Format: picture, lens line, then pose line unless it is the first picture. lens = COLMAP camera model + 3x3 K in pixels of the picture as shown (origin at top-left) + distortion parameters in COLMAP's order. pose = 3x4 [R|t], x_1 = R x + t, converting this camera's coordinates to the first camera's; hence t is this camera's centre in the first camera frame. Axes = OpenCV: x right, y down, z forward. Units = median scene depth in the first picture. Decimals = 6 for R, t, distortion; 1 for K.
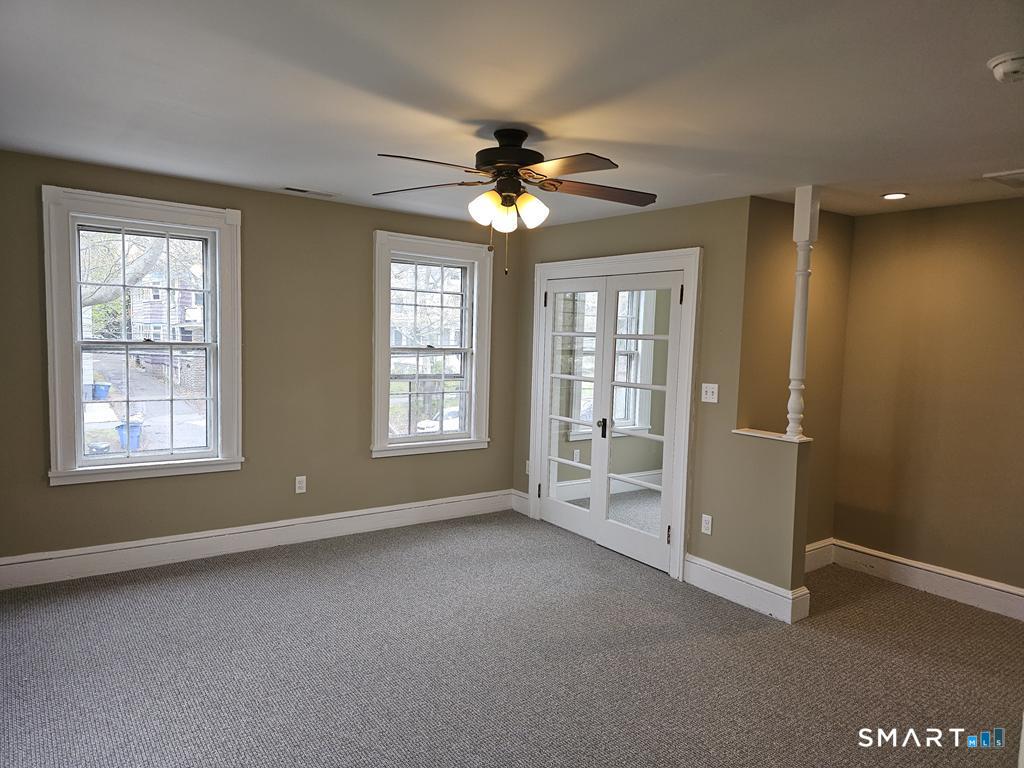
lens RADIAL K [[691.2, 0, 512.1], [0, 691.2, 387.8], [0, 0, 1]] dist [0.064926, -0.059244]
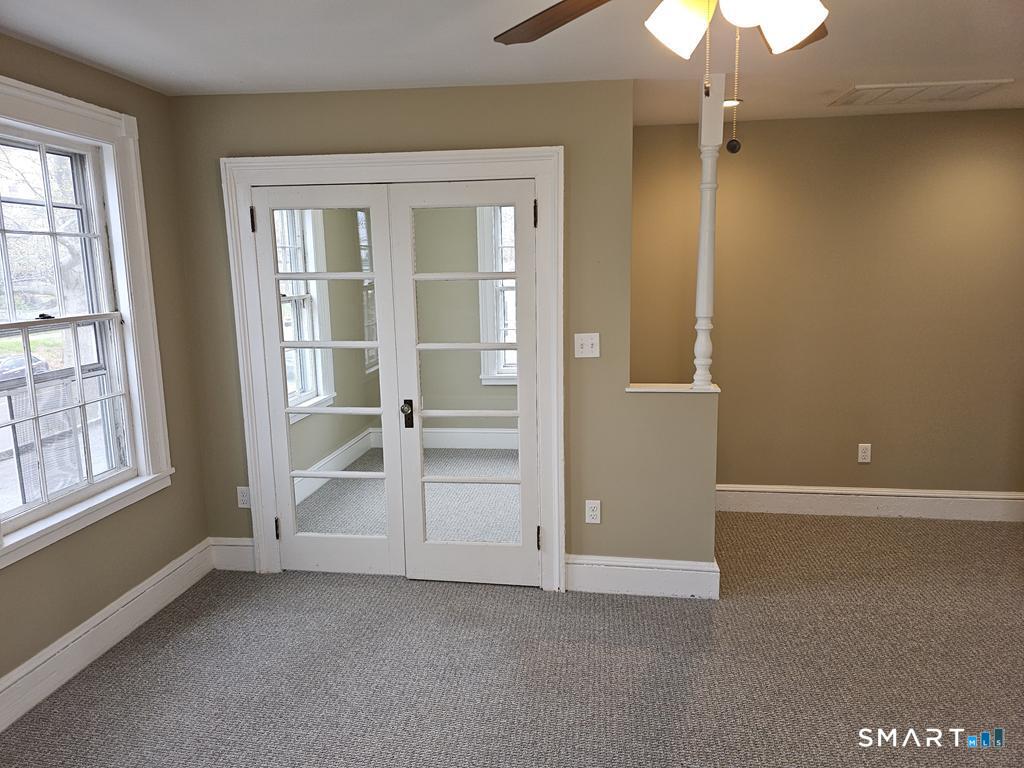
lens RADIAL K [[691.2, 0, 514.4], [0, 691.2, 379.3], [0, 0, 1]] dist [0.064926, -0.059244]
pose [[0.687301, -0.158178, 0.708941, -0.263713], [0.095418, 0.987205, 0.127758, -0.050468], [-0.720078, -0.020163, 0.693600, 0.443464]]
